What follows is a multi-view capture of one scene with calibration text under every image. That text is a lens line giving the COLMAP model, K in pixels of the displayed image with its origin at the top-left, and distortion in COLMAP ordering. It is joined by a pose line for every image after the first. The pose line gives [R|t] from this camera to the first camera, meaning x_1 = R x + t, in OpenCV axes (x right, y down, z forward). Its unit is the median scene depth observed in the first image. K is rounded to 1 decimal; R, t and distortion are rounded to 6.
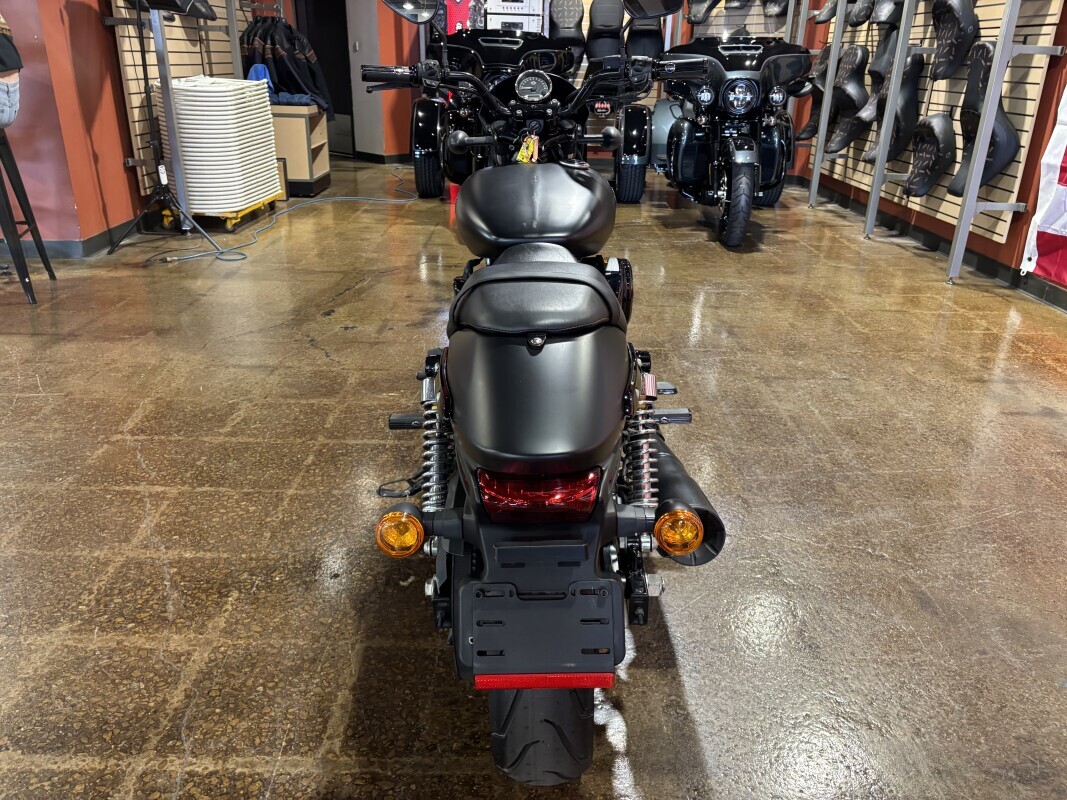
lens RADIAL K [[803.9, 0, 525.6], [0, 803.9, 395.6], [0, 0, 1]] dist [0.051330, -0.069880]
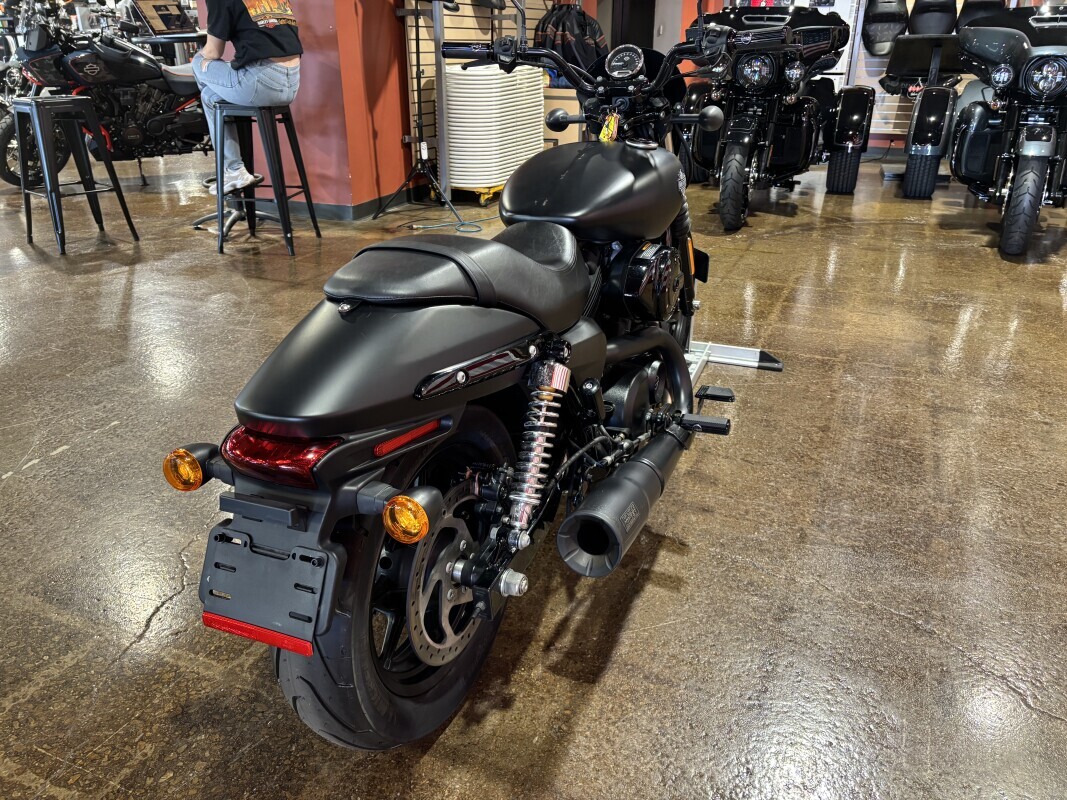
lens RADIAL K [[804.3, 0, 532.2], [0, 804.3, 389.1], [0, 0, 1]] dist [0.016034, -0.002020]
pose [[0.917169, 0.140187, -0.373027, 0.137542], [-0.136911, 0.989950, 0.035405, -0.007750], [0.374242, 0.018600, 0.927145, 0.034942]]
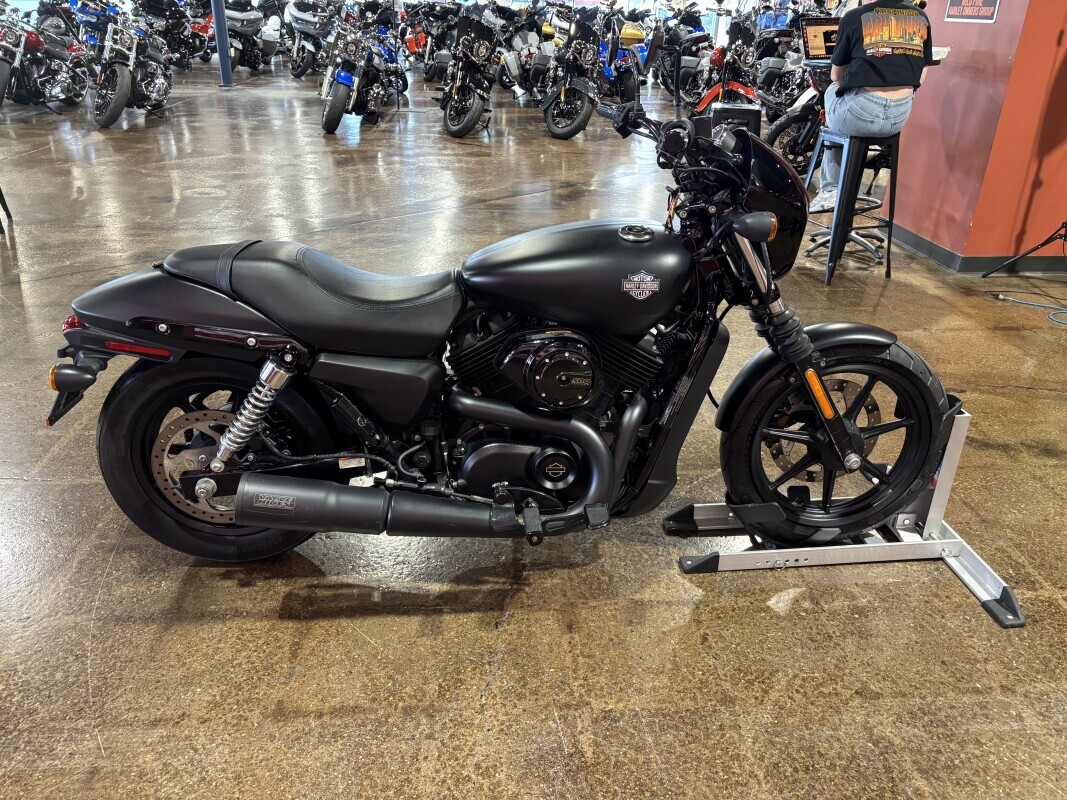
lens RADIAL K [[807.5, 0, 537.7], [0, 807.5, 402.8], [0, 0, 1]] dist [0.012710, -0.004451]
pose [[0.071475, 0.413535, -0.907678, 0.374674], [-0.409304, 0.842018, 0.351390, -0.160247], [0.909594, 0.346401, 0.229445, 0.315853]]
